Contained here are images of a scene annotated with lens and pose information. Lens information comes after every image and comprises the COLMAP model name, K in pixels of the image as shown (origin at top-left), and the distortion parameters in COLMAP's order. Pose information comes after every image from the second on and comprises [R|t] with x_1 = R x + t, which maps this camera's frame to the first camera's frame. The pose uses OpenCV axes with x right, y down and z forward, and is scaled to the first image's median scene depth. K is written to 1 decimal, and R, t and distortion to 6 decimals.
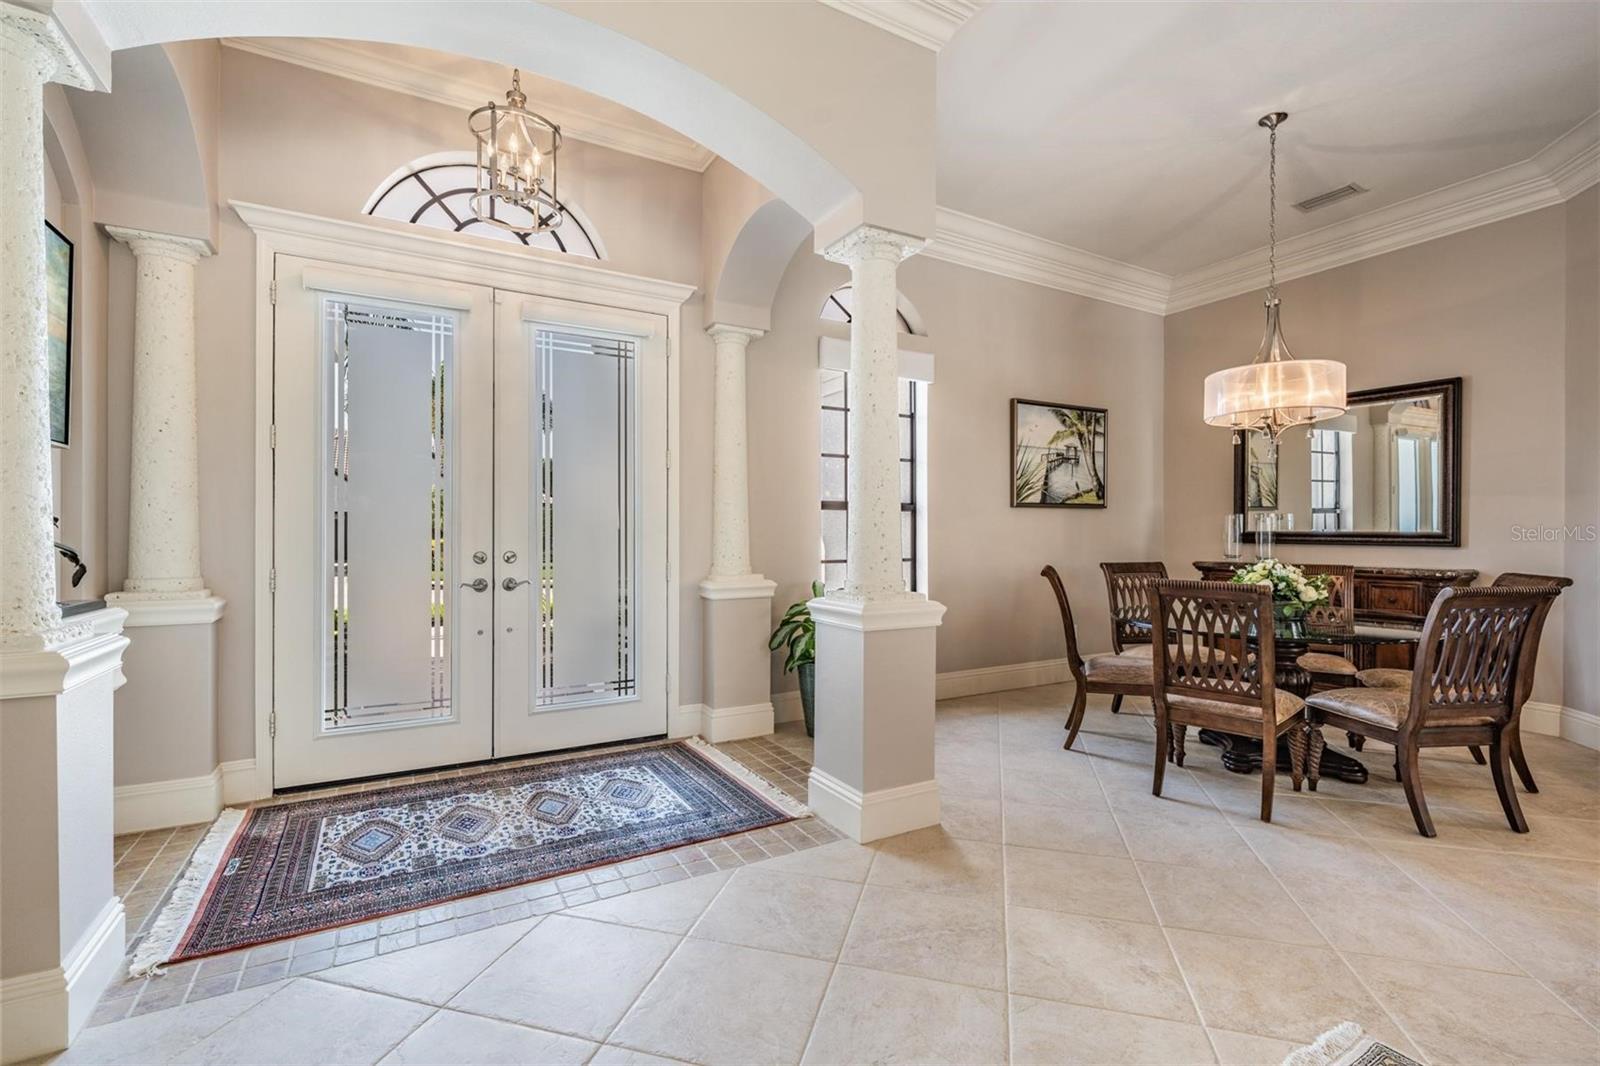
lens RADIAL K [[704.8, 0, 799.1], [0, 704.8, 536.1], [0, 0, 1]] dist [-0.000348, 0.000807]
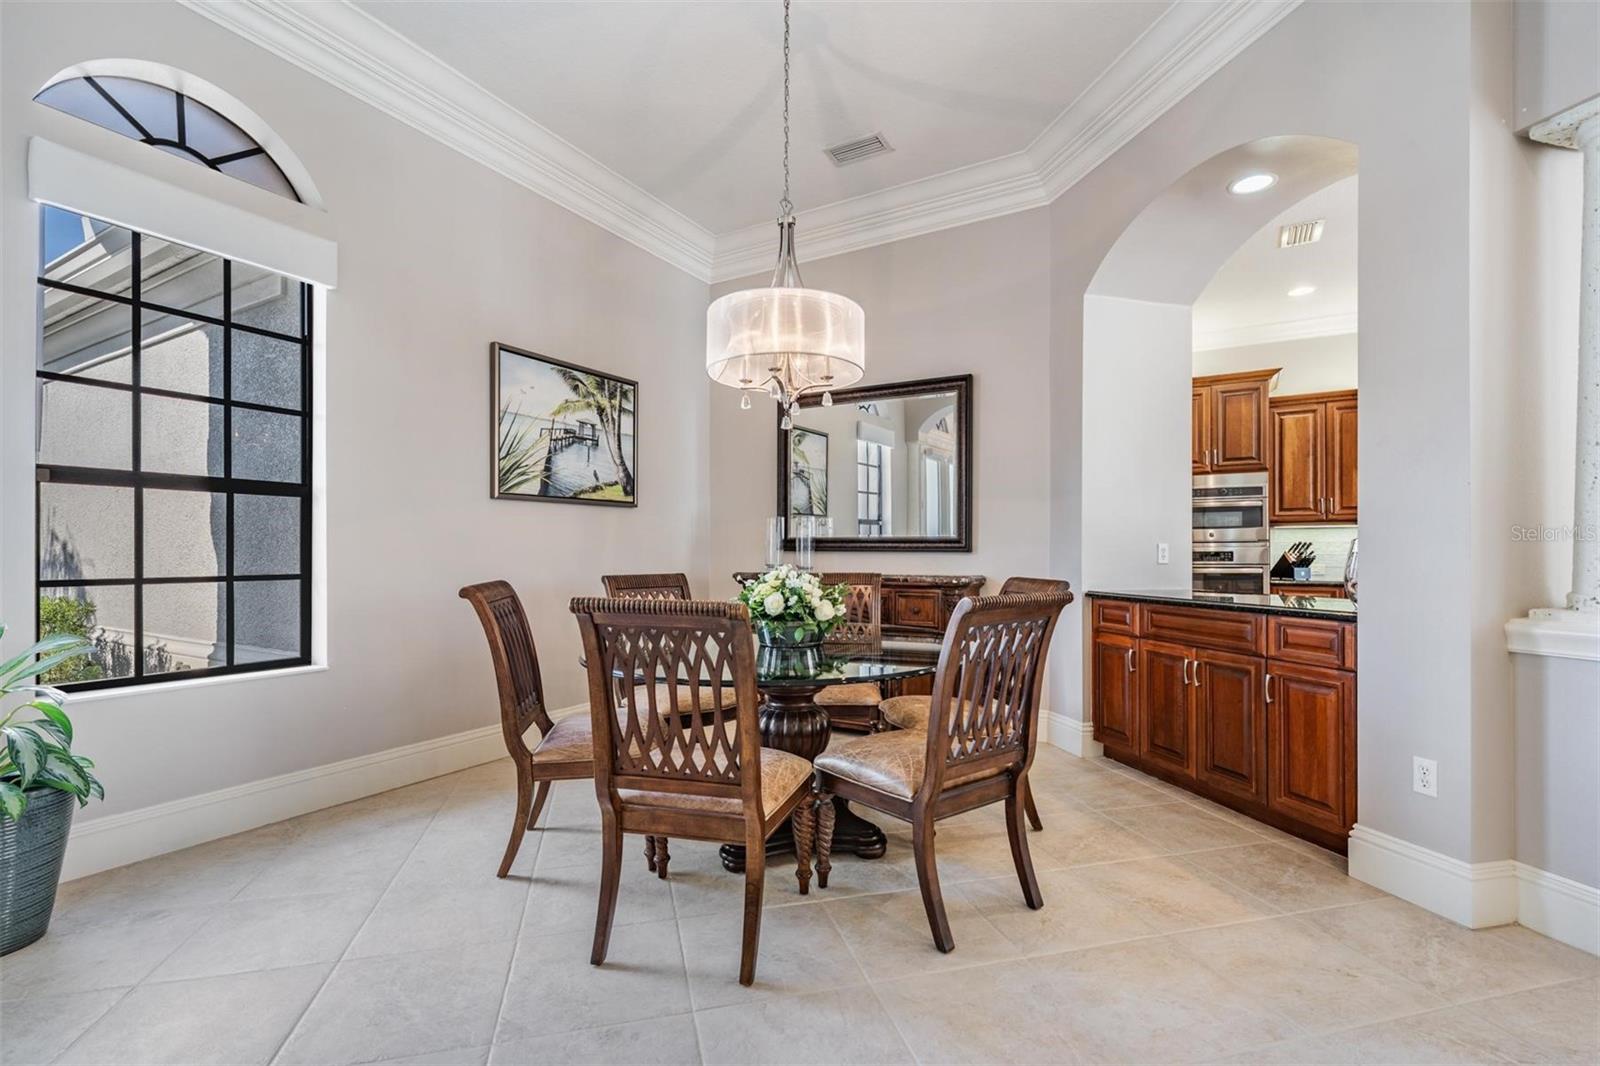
lens RADIAL K [[704.8, 0, 803.0], [0, 704.8, 557.1], [0, 0, 1]] dist [-0.000348, 0.000807]
pose [[0.863891, -0.004334, 0.503660, 0.259753], [0.001896, 0.999984, 0.005352, 0.016823], [-0.503675, -0.003669, 0.863885, 0.290224]]
